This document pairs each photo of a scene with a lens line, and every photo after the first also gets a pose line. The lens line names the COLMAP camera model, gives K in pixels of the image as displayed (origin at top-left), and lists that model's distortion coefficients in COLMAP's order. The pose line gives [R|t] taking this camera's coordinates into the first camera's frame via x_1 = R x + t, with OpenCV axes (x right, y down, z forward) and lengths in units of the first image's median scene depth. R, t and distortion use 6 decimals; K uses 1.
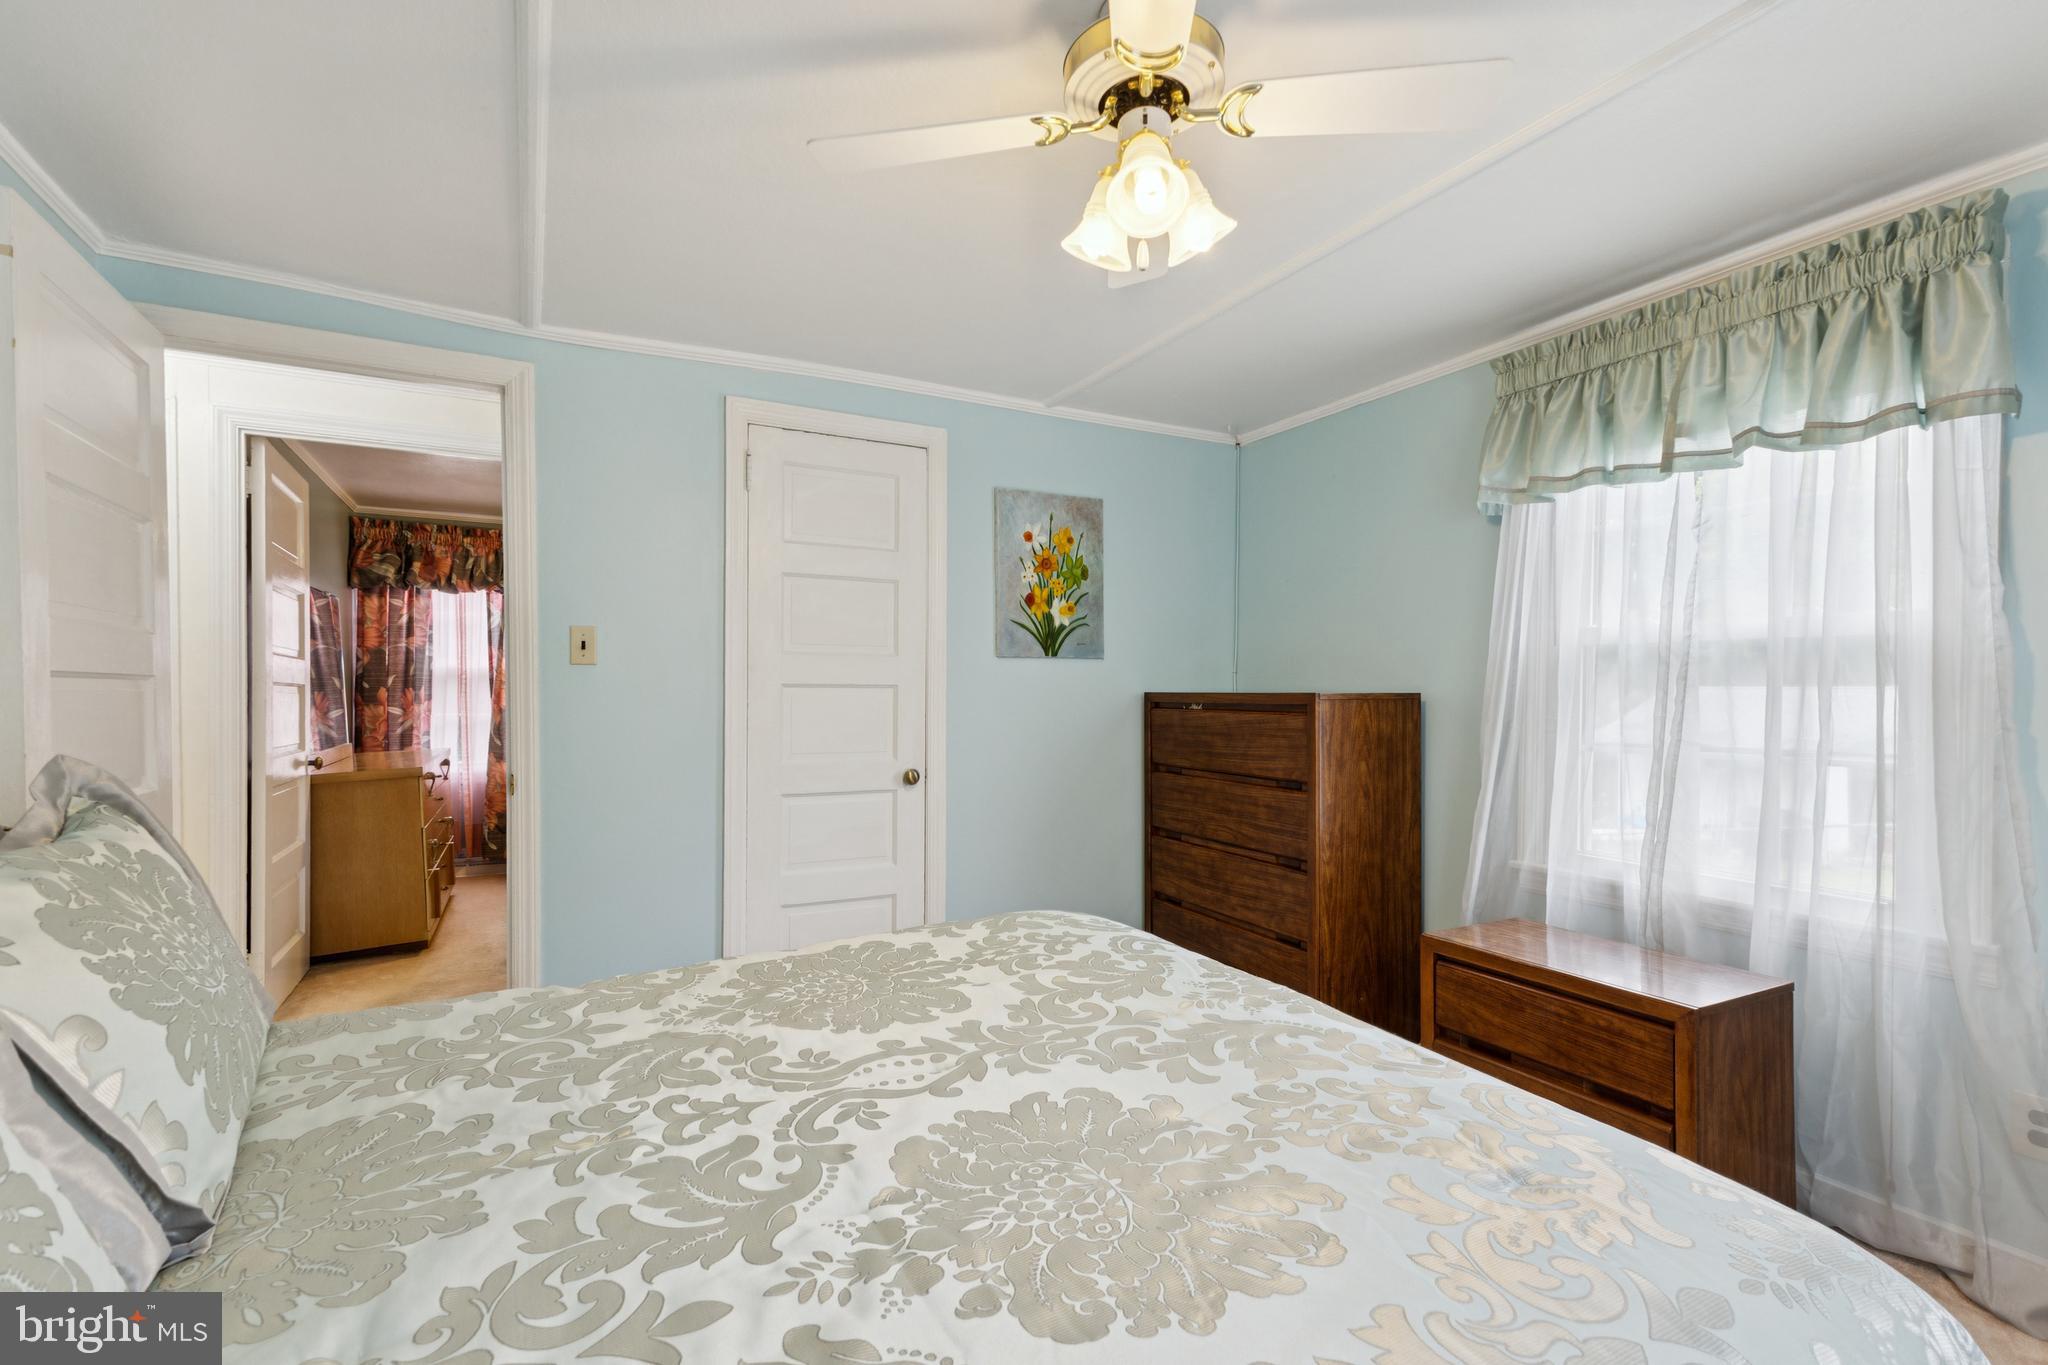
lens RADIAL K [[899.2, 0, 1012.8], [0, 899.2, 699.1], [0, 0, 1]] dist [0.020311, -0.006364]
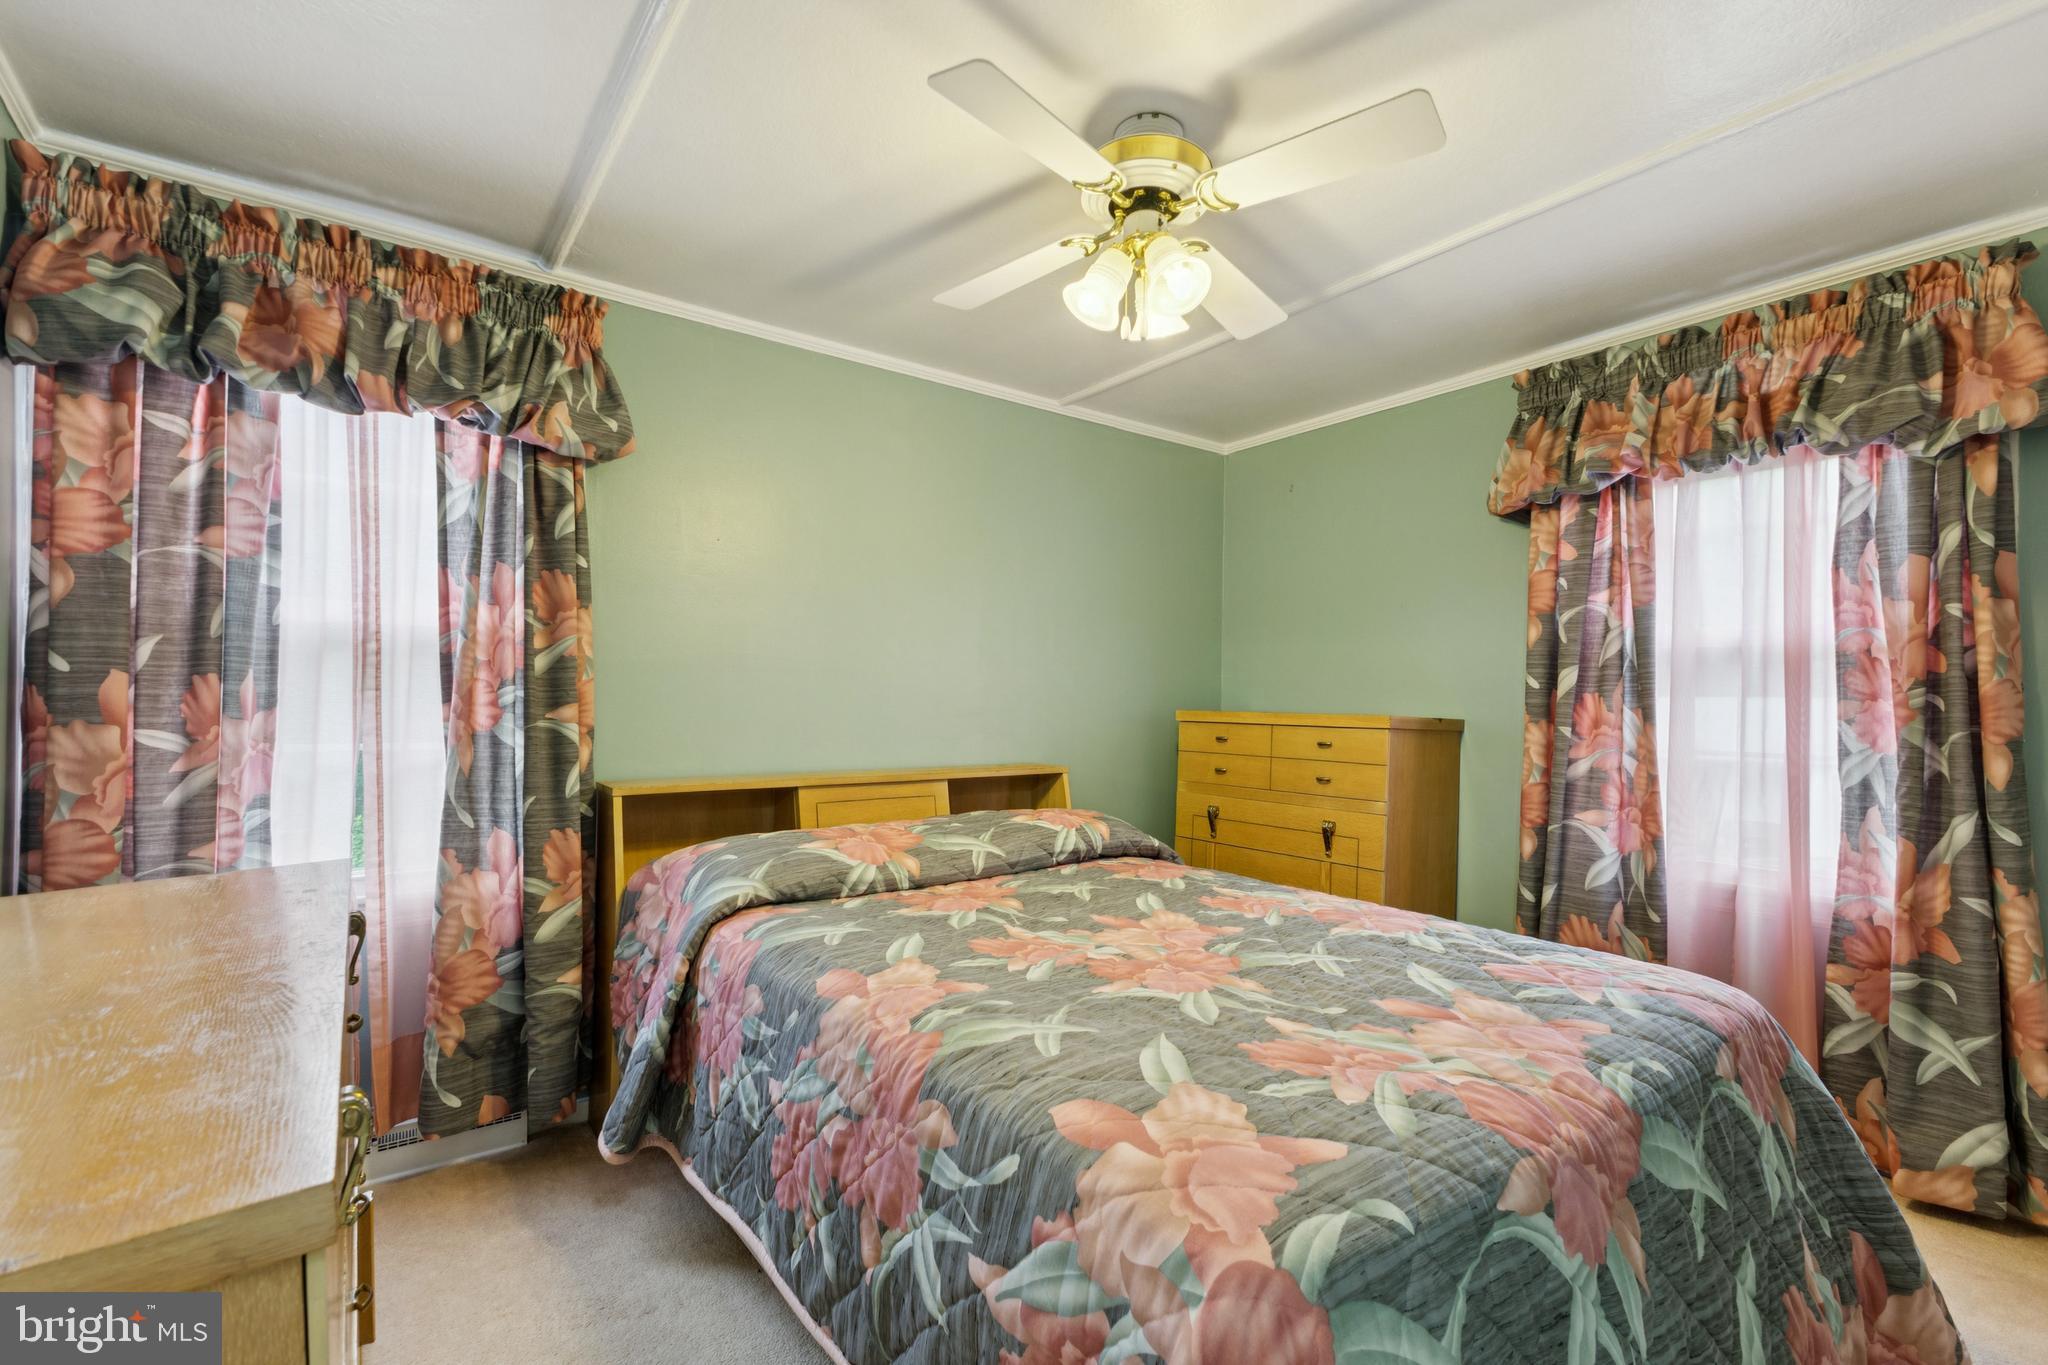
lens RADIAL K [[899.2, 0, 1020.2], [0, 899.2, 700.5], [0, 0, 1]] dist [0.020311, -0.006364]
pose [[0.988263, 0.002099, 0.152747, -0.409960], [-0.000518, 0.999946, -0.010396, 0.001238], [-0.152761, 0.010195, 0.988211, 0.605906]]
